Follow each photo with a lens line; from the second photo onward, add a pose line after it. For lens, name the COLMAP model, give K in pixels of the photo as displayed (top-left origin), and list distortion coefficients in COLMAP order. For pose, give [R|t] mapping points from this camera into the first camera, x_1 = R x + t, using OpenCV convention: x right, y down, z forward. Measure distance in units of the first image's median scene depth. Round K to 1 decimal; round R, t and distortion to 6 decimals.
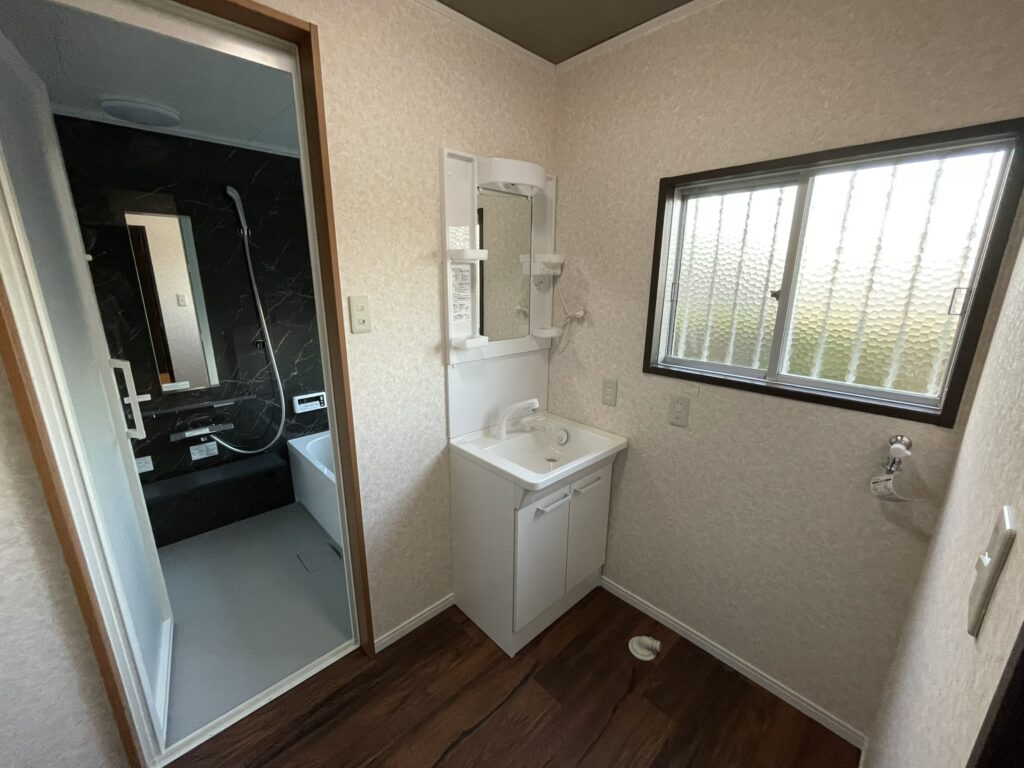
lens RADIAL K [[415.4, 0, 512.0], [0, 415.4, 384.5], [0, 0, 1]] dist [-0.002234, 0.000138]
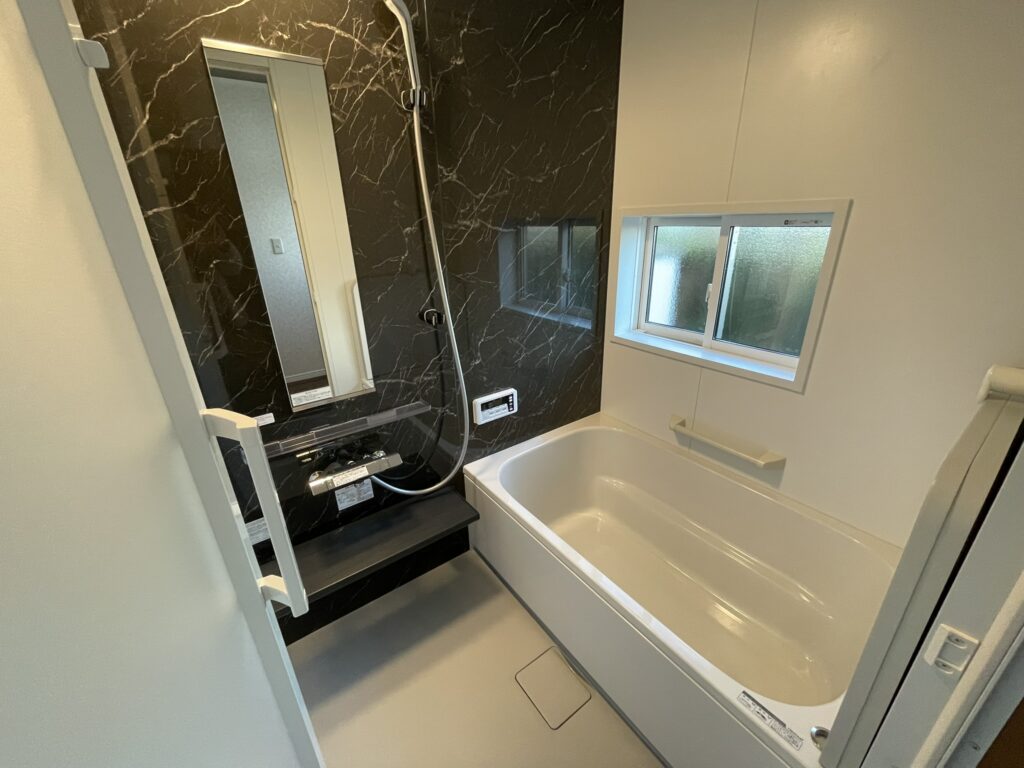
lens RADIAL K [[415.4, 0, 513.5], [0, 415.4, 384.4], [0, 0, 1]] dist [-0.002234, 0.000138]
pose [[0.991086, 0.020045, -0.131705, -0.420354], [-0.002890, 0.991618, 0.129173, -0.078526], [0.133191, -0.127641, 0.982837, 0.437127]]
